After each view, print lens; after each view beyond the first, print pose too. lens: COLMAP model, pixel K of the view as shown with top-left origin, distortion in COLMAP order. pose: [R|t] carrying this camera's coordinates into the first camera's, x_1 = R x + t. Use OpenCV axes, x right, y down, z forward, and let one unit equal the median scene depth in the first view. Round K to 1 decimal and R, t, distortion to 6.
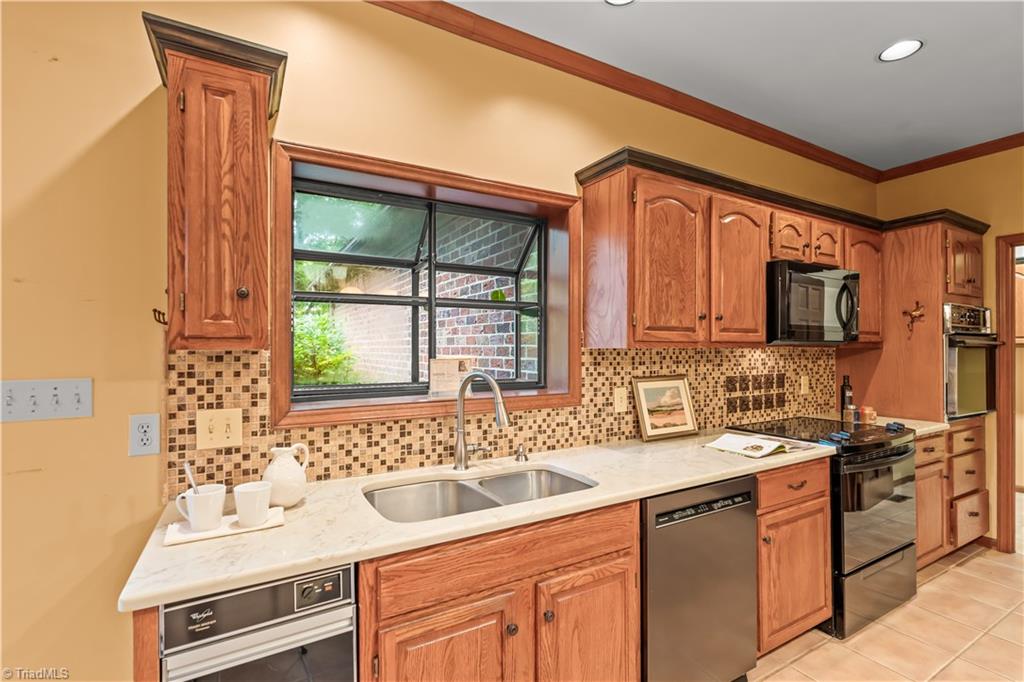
lens RADIAL K [[472.1, 0, 512.0], [0, 472.1, 341.0], [0, 0, 1]] dist [-0.000608, -0.000231]
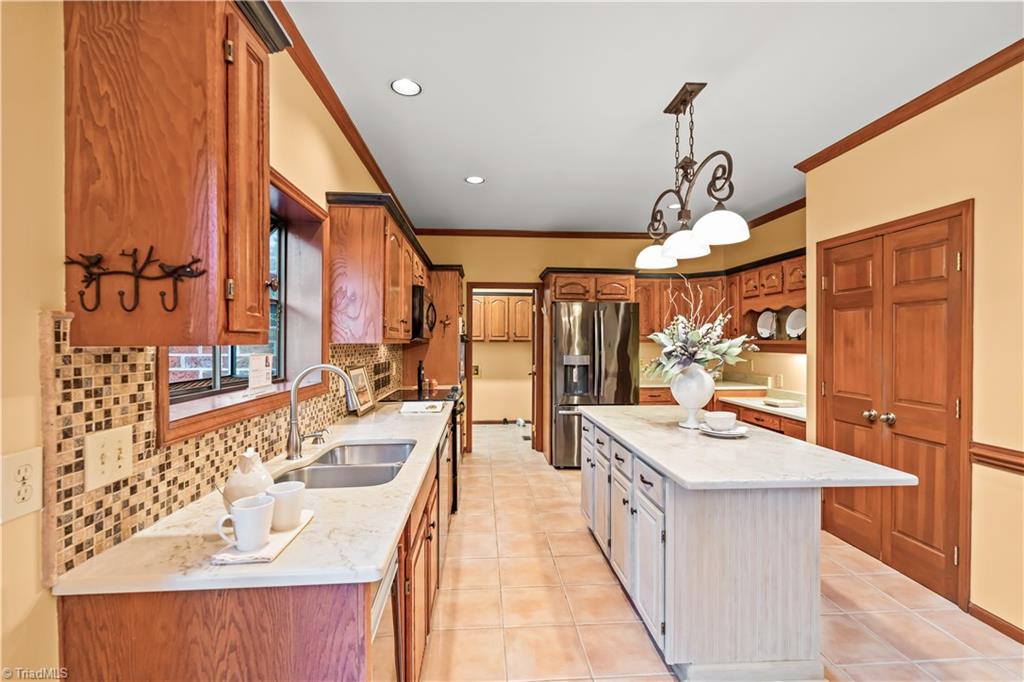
lens RADIAL K [[447.1, 0, 512.0], [0, 447.1, 341.0], [0, 0, 1]] dist [-0.000505, 0.000156]
pose [[0.440515, 0.000034, 0.897745, -0.612858], [-0.005871, 0.999979, 0.002843, 0.003368], [-0.897726, -0.006523, 0.440505, 0.100089]]
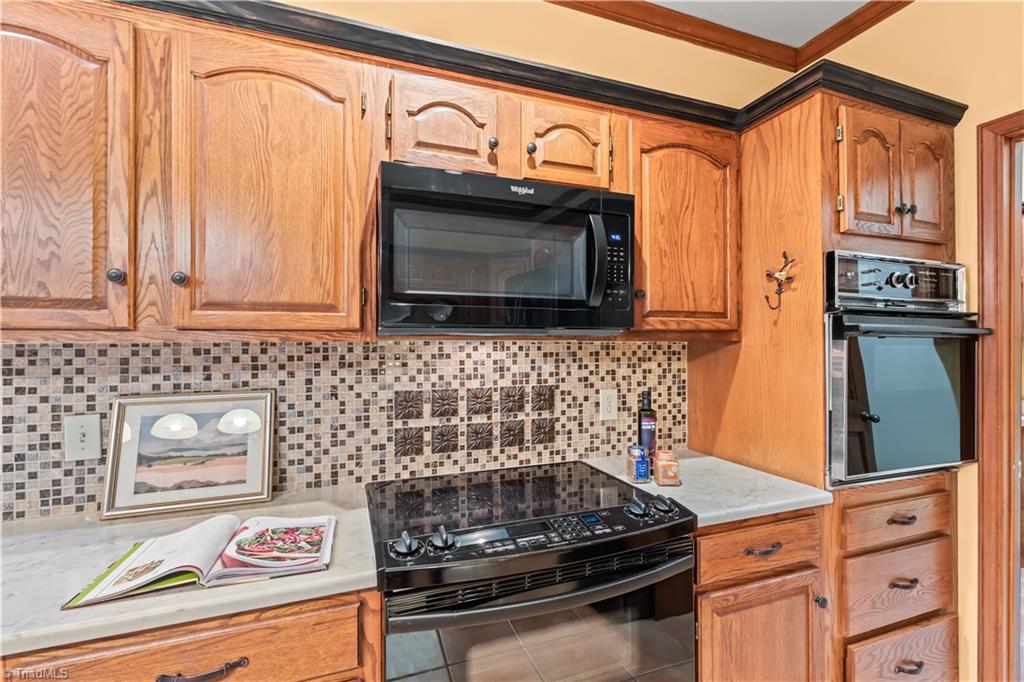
lens RADIAL K [[472.1, 0, 512.0], [0, 472.1, 341.0], [0, 0, 1]] dist [-0.000608, -0.000231]
pose [[0.987308, -0.003124, -0.158789, 0.808531], [0.004779, 0.999938, 0.010044, 0.010089], [0.158748, -0.010675, 0.987261, 0.543766]]
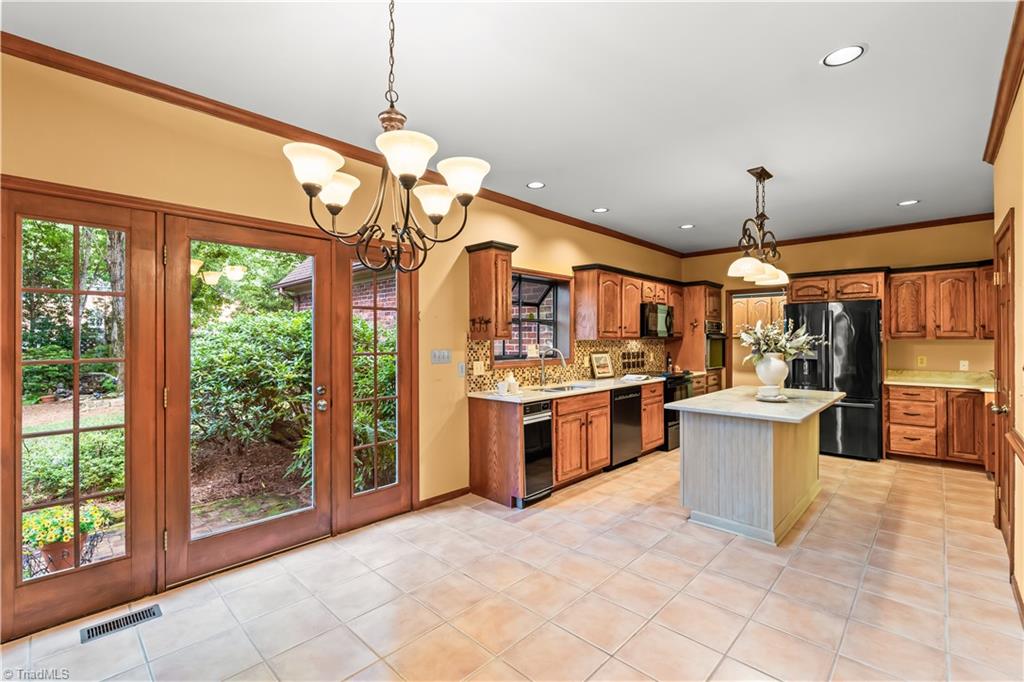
lens RADIAL K [[447.1, 0, 512.0], [0, 447.1, 341.0], [0, 0, 1]] dist [-0.000505, 0.000156]
pose [[0.959500, -0.003966, 0.281681, -0.754378], [0.000697, 0.999931, 0.011705, -0.005282], [-0.281708, -0.011035, 0.959437, -1.033144]]
